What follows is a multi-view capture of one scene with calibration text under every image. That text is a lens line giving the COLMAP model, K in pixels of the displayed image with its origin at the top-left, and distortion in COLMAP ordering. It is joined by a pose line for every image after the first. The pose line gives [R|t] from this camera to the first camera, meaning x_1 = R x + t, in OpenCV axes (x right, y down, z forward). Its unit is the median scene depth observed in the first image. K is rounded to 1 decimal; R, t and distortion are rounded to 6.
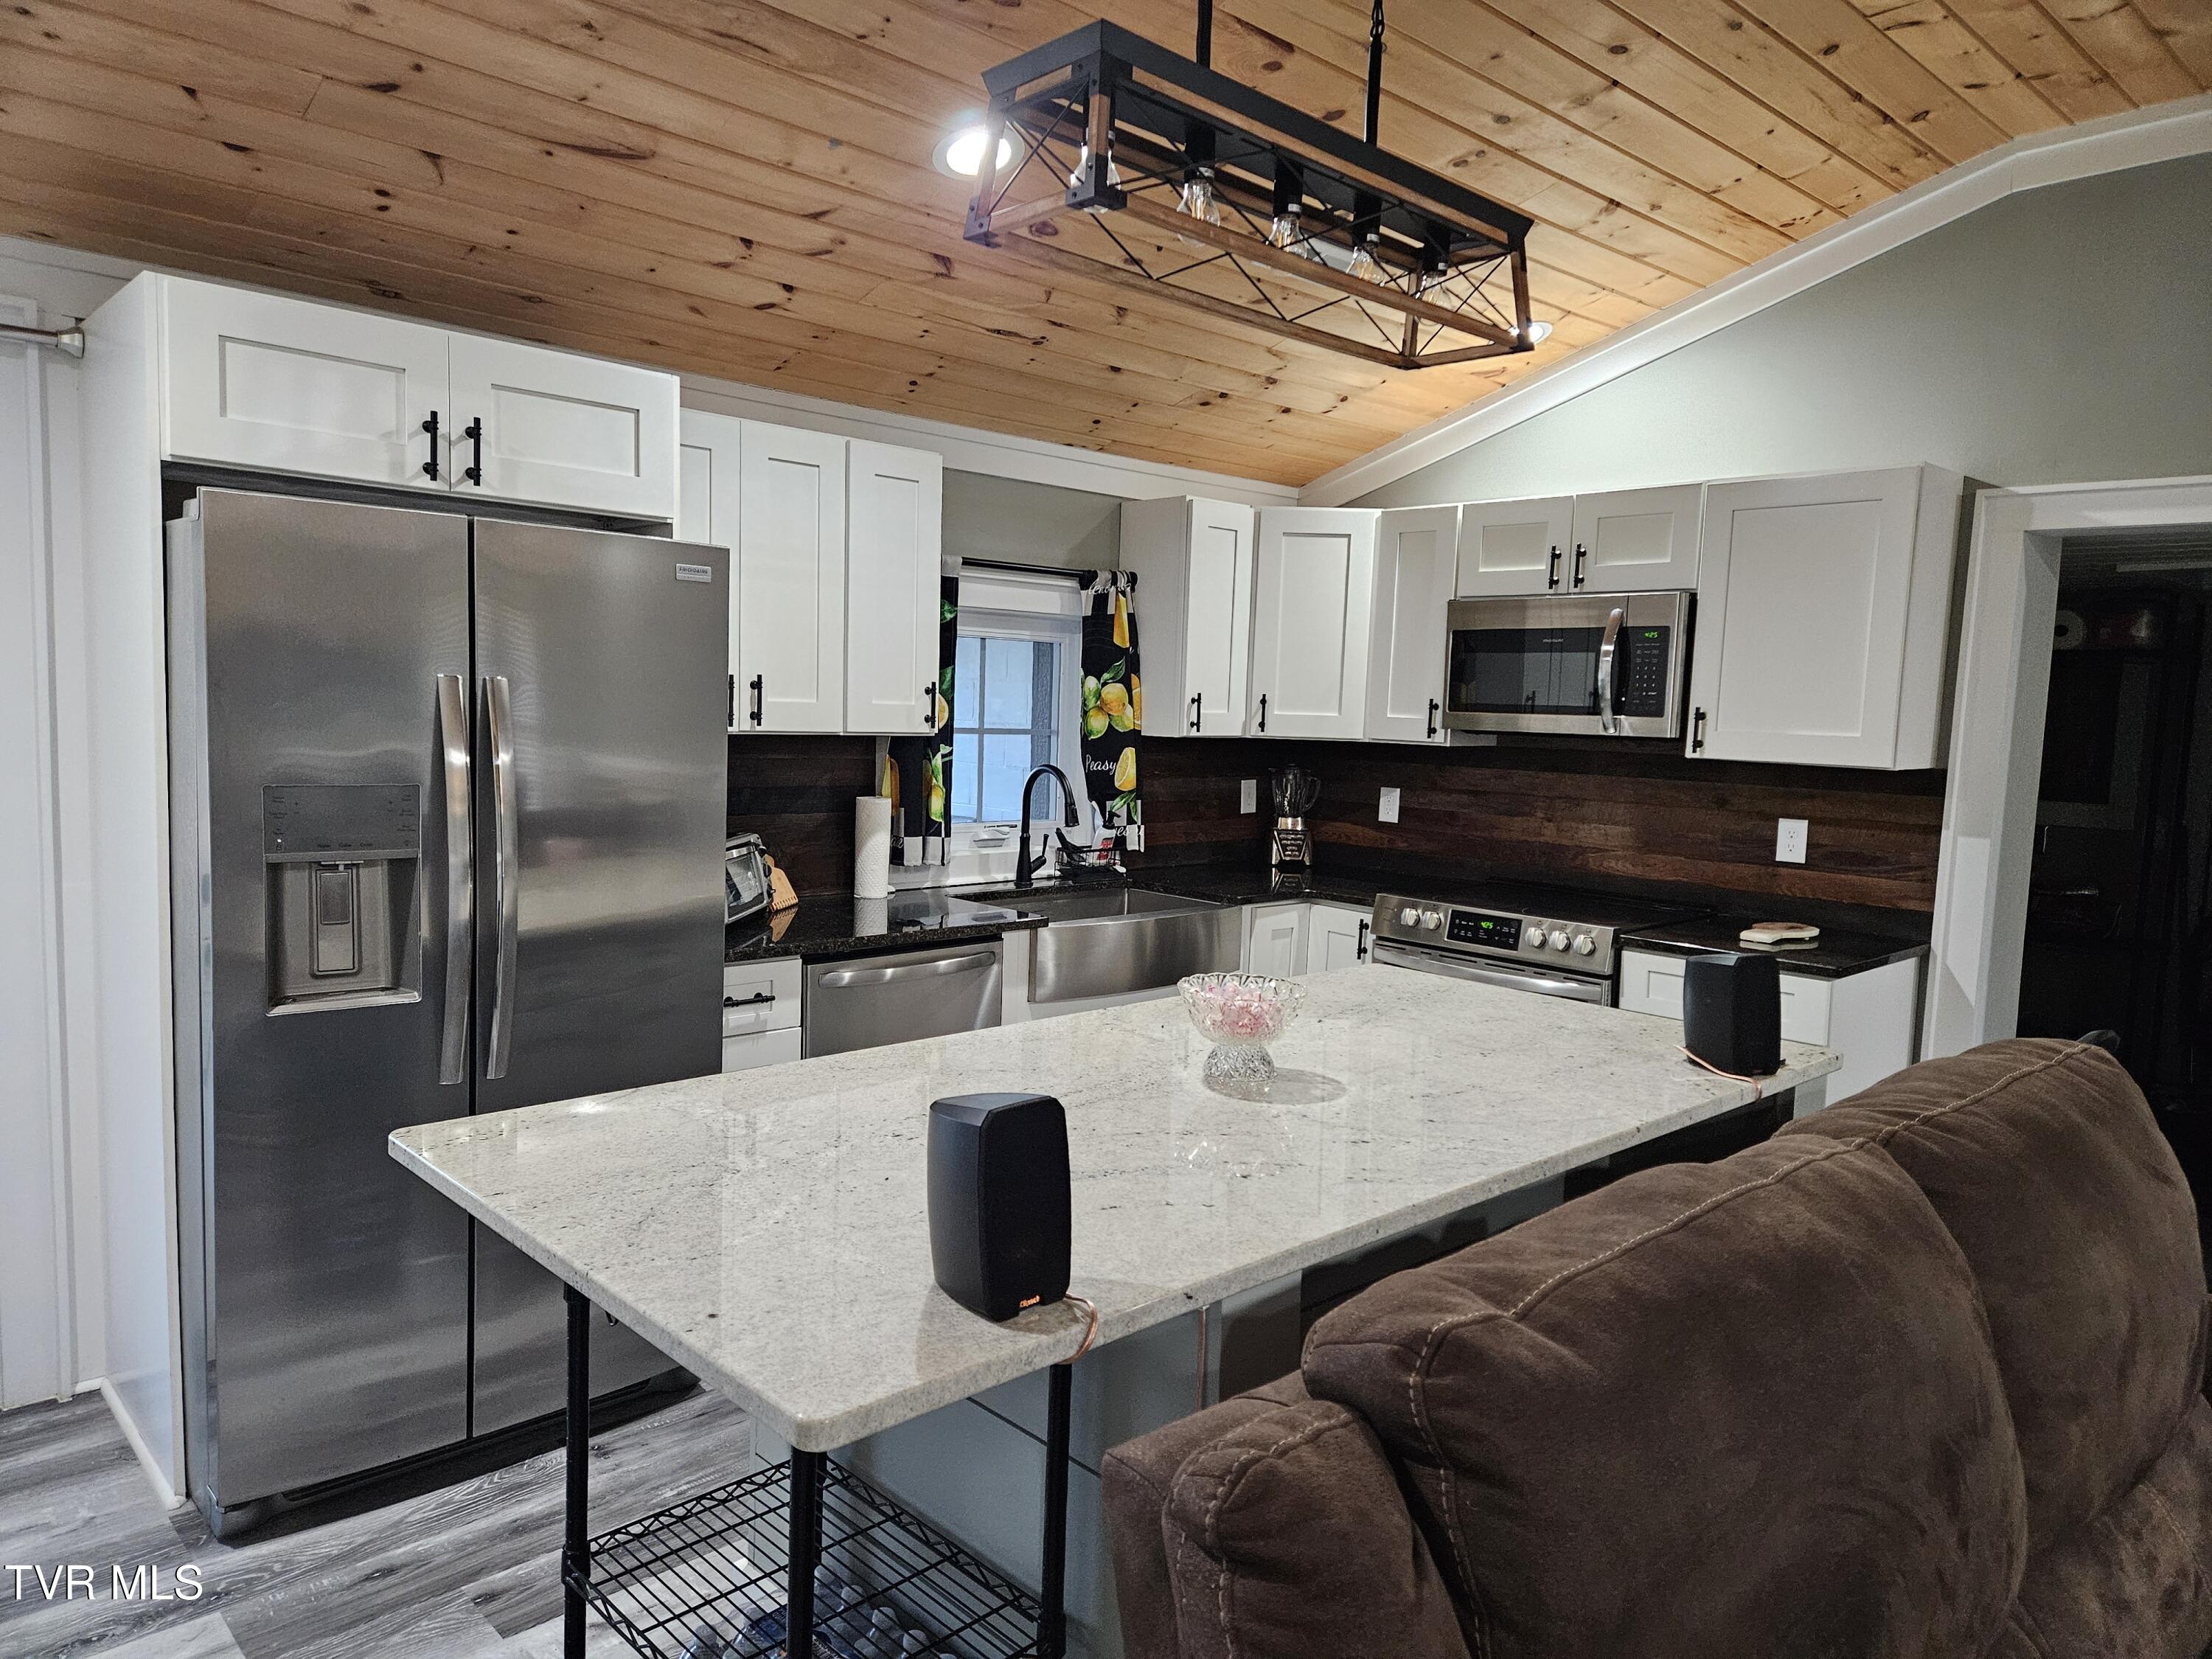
lens RADIAL K [[1465.7, 0, 1099.2], [0, 1465.7, 835.4], [0, 0, 1]] dist [0.070671, -0.020187]
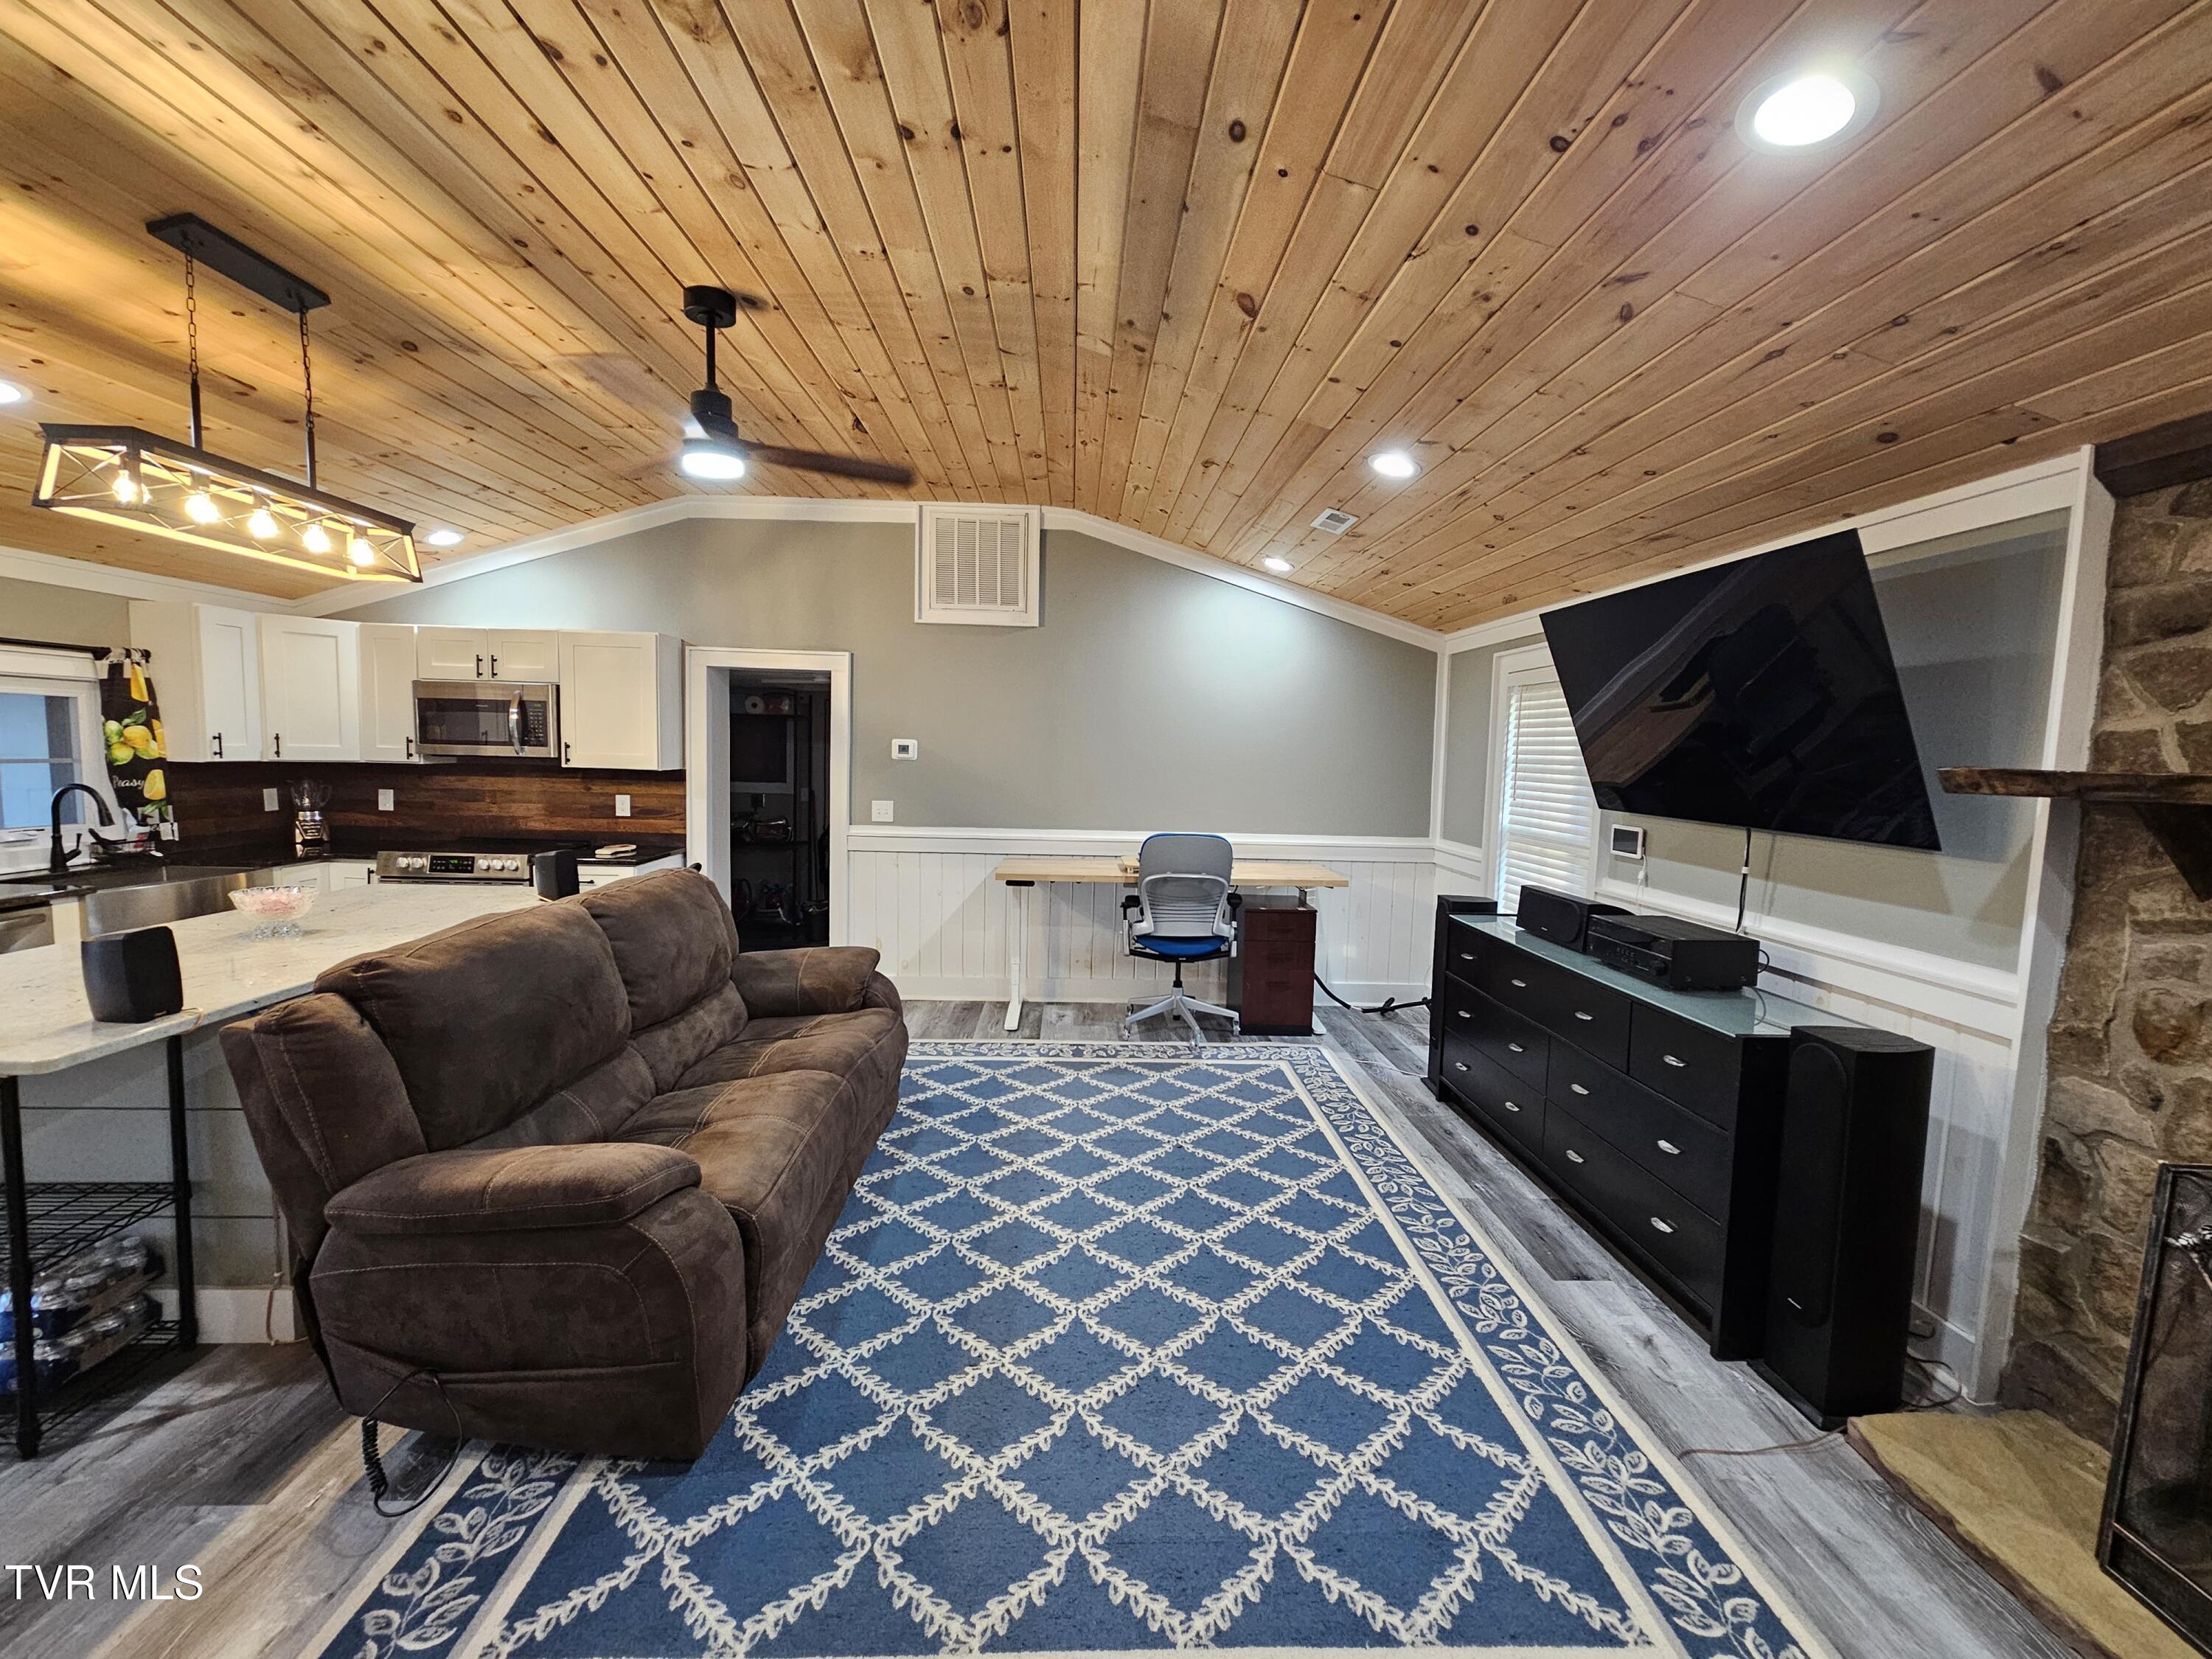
lens RADIAL K [[907.0, 0, 1106.3], [0, 907.0, 827.1], [0, 0, 1]] dist [-0.000796, 0.001482]
pose [[0.663607, -0.077388, 0.744068, -0.030449], [0.065240, 0.996832, 0.045492, 0.018398], [-0.745232, 0.018354, 0.666553, -0.324888]]
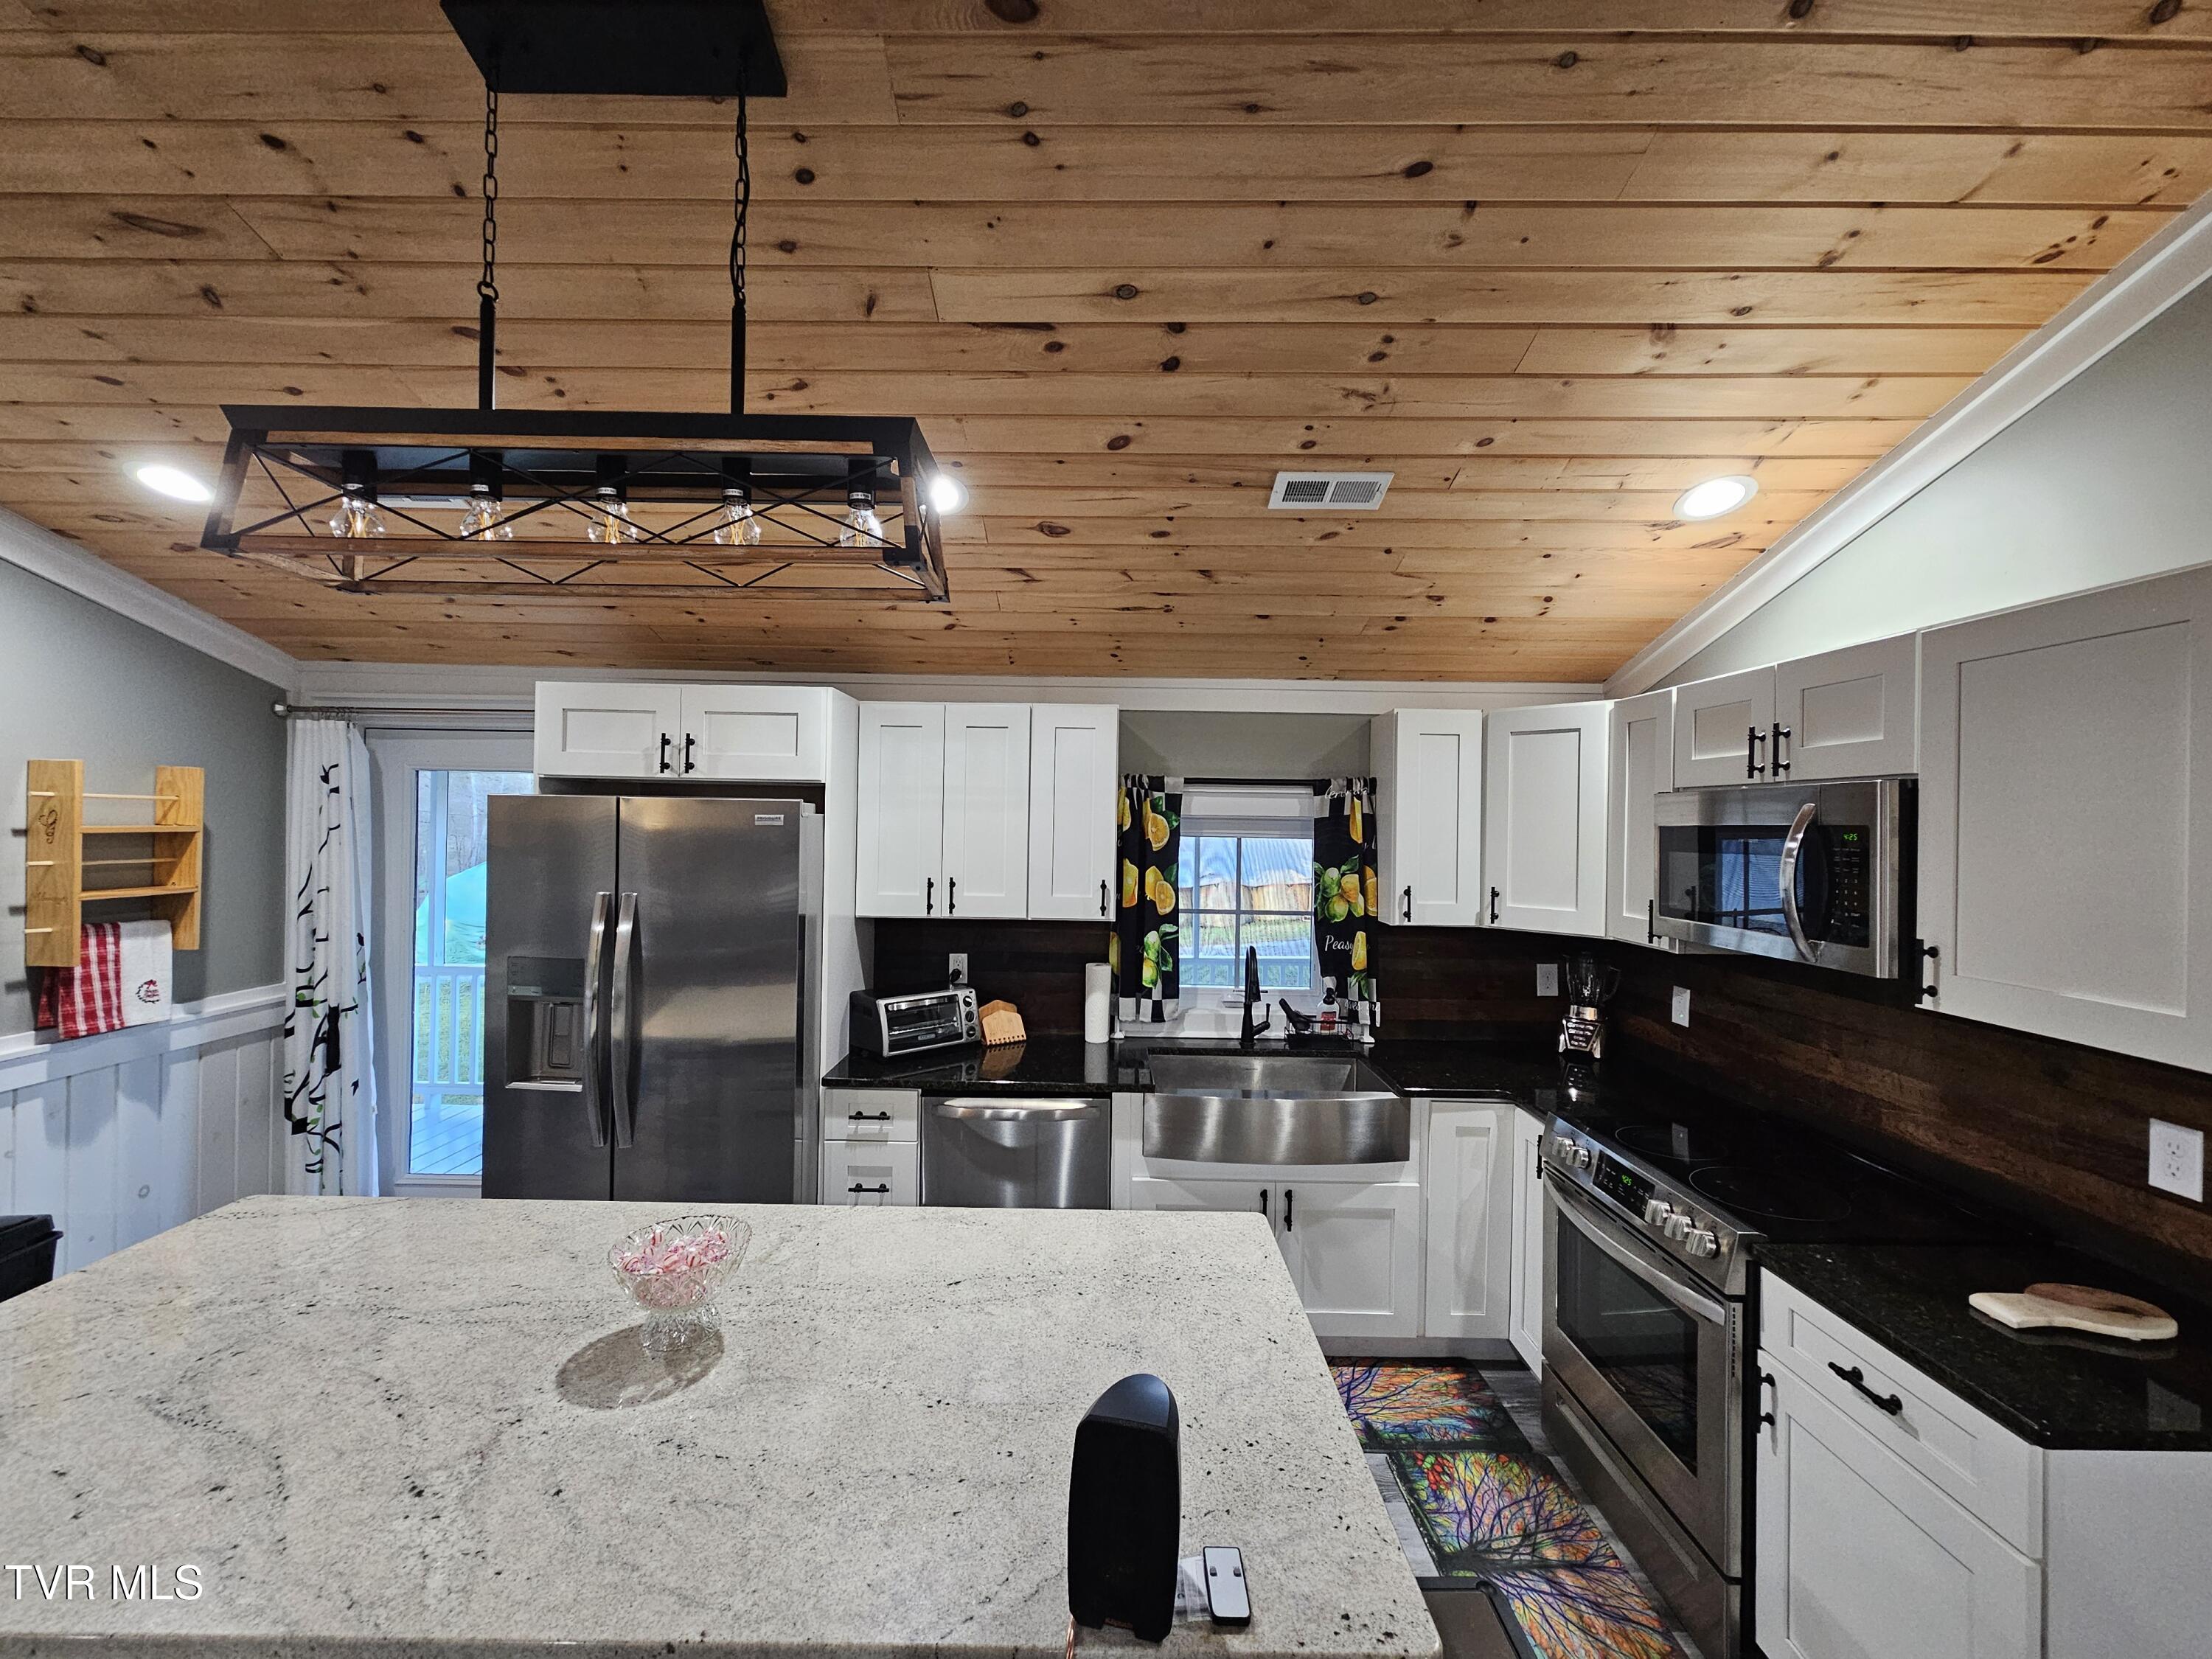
lens RADIAL K [[907.0, 0, 1100.5], [0, 907.0, 826.1], [0, 0, 1]] dist [-0.000796, 0.001482]
pose [[0.726354, -0.019282, -0.687050, 0.373728], [-0.057492, 0.994399, -0.088688, -0.070841], [0.684912, 0.103919, 0.721177, 0.370633]]
